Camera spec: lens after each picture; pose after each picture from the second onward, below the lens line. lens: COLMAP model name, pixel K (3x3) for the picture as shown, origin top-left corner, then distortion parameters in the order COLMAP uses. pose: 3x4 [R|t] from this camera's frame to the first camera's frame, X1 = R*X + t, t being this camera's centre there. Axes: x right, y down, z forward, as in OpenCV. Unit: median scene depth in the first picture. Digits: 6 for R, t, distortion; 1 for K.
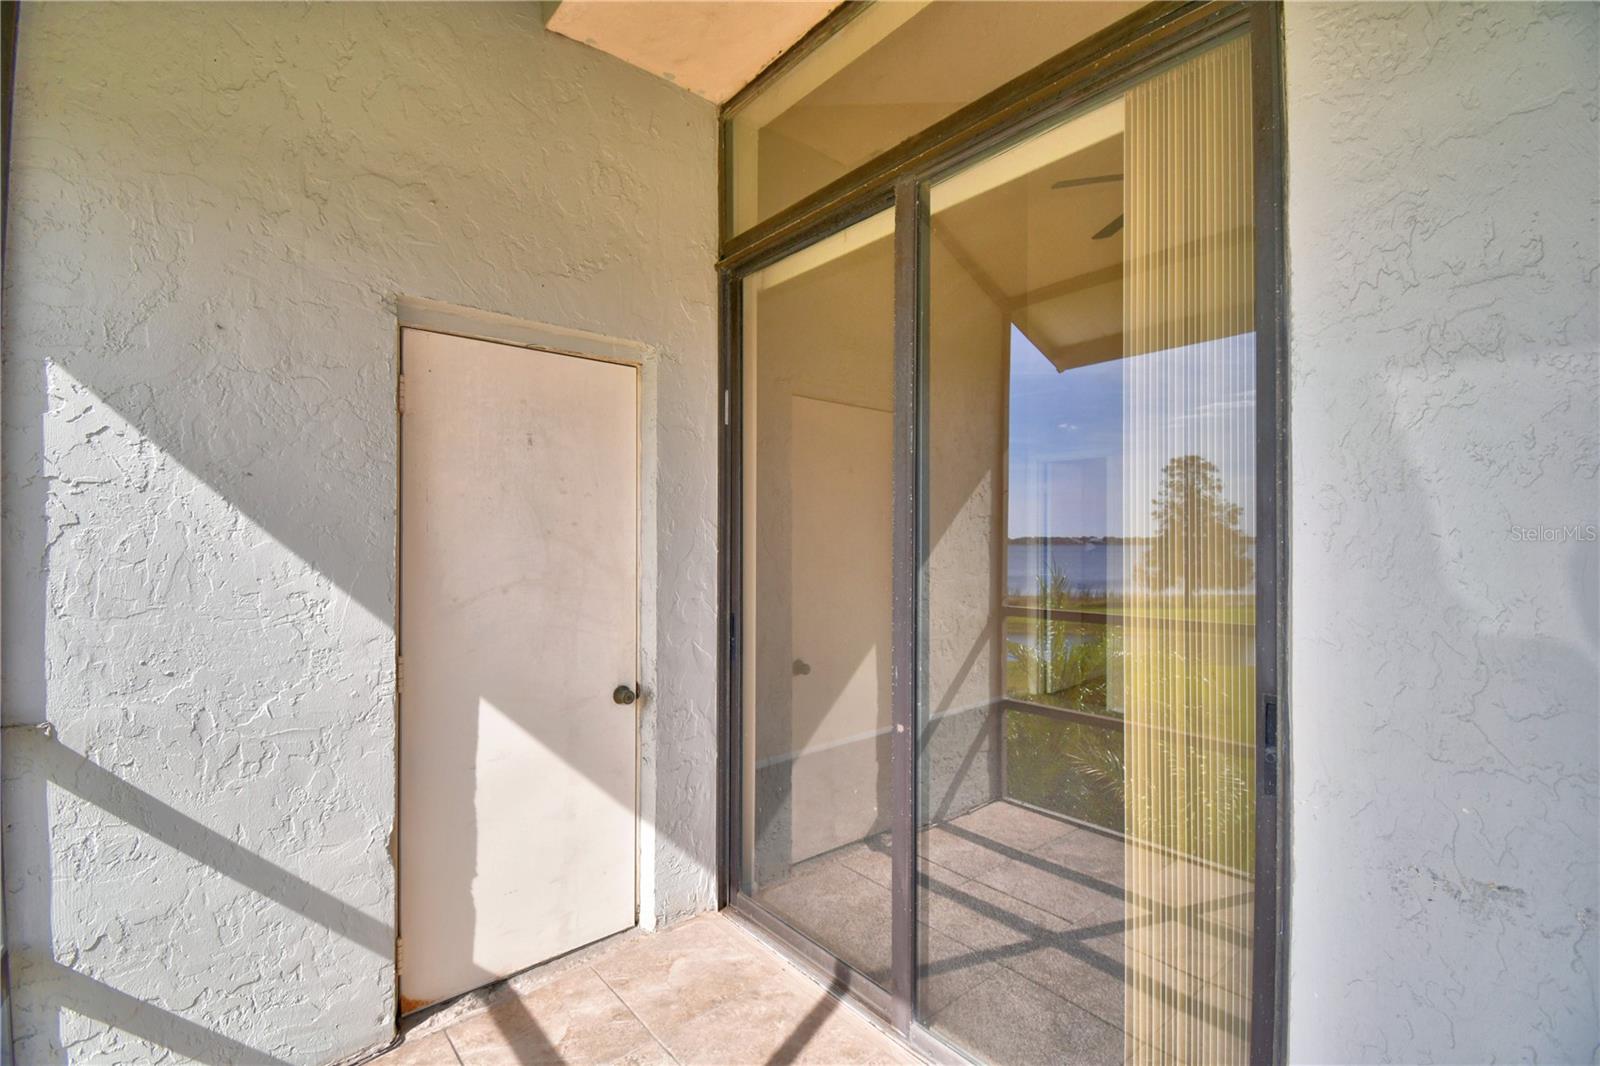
lens RADIAL K [[701.7, 0, 804.5], [0, 701.7, 537.9], [0, 0, 1]] dist [0.013956, -0.020154]
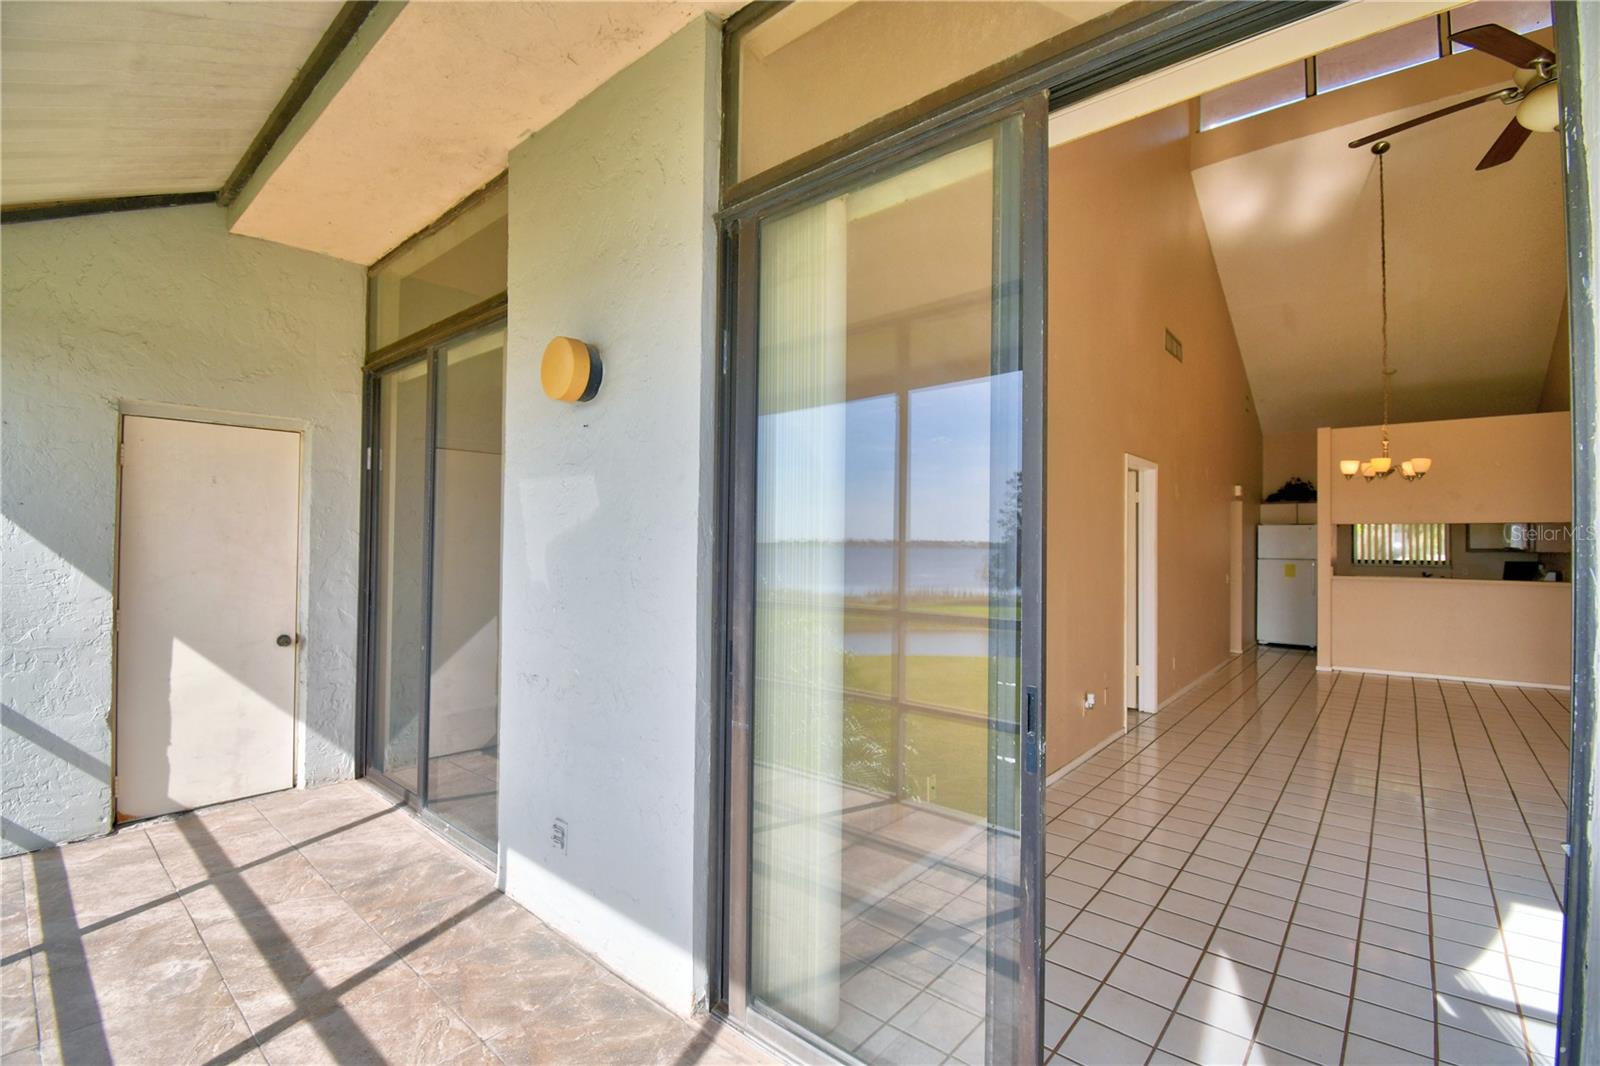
lens RADIAL K [[701.7, 0, 790.5], [0, 701.7, 538.3], [0, 0, 1]] dist [0.013956, -0.020154]
pose [[0.988551, 0.013316, 0.150298, 0.720308], [-0.012447, 0.999900, -0.006718, -0.011662], [-0.150372, 0.004770, 0.988618, -0.847914]]
